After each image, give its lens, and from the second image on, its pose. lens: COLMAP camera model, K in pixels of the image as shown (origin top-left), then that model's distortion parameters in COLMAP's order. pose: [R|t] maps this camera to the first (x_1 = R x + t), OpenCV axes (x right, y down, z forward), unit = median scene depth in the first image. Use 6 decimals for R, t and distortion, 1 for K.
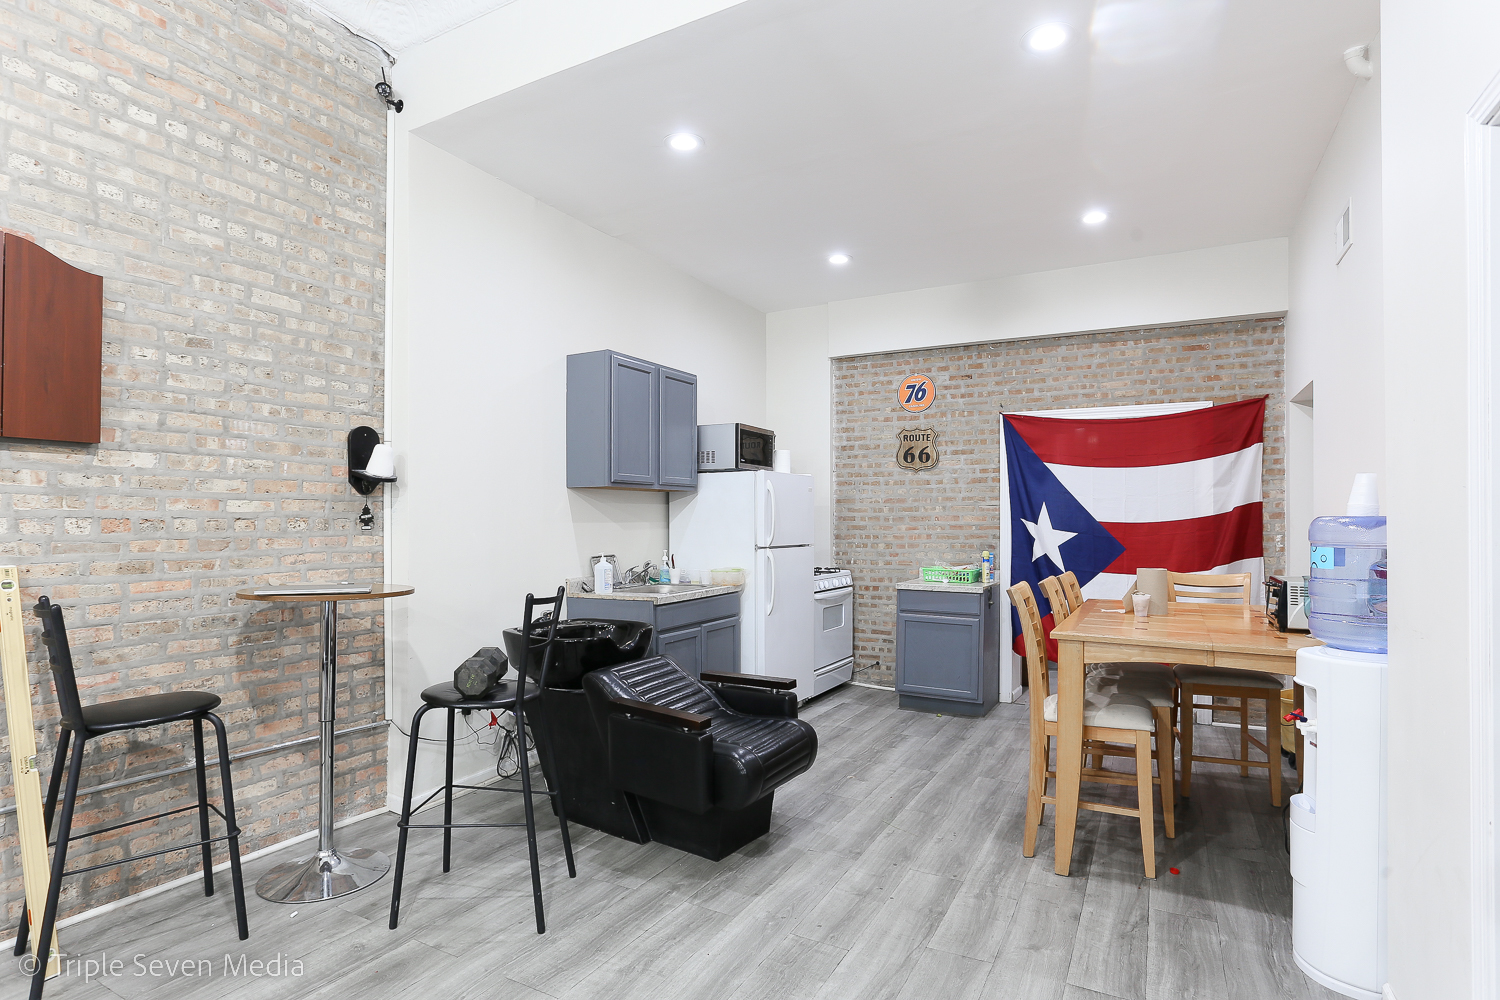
lens RADIAL K [[788.0, 0, 741.9], [0, 788.0, 506.7], [0, 0, 1]] dist [-0.073204, 0.039929]
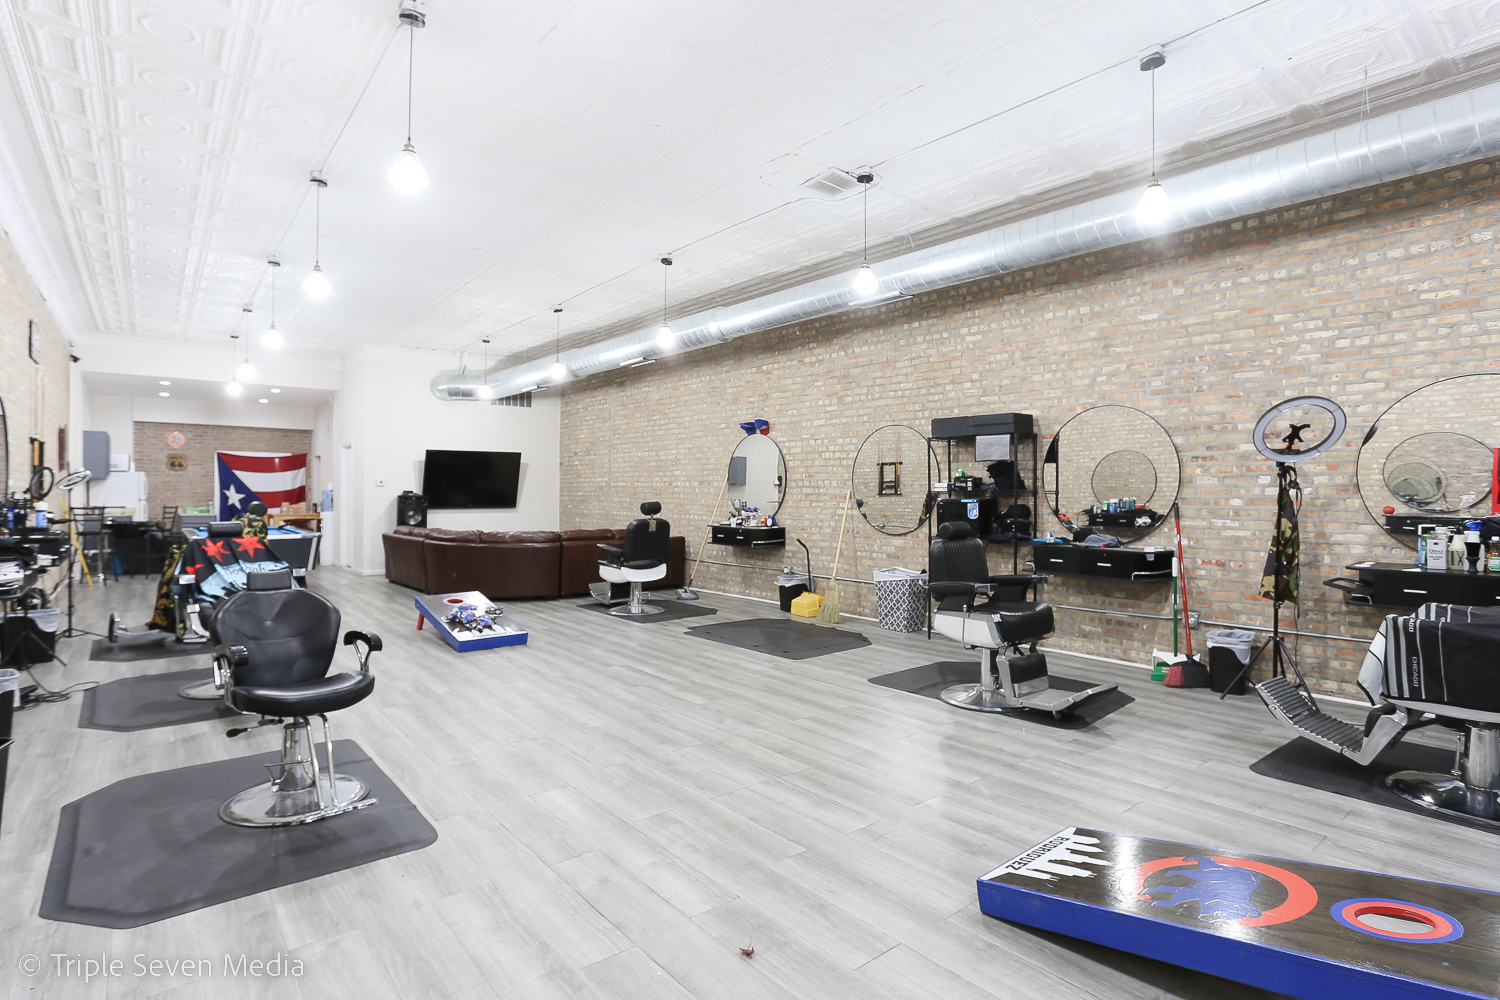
lens RADIAL K [[788.0, 0, 741.9], [0, 788.0, 506.7], [0, 0, 1]] dist [-0.073204, 0.039929]
pose [[0.400965, -0.011581, 0.916020, -1.451372], [-0.015654, 0.999687, 0.019491, -0.007148], [-0.915959, -0.022155, 0.400659, -1.844765]]
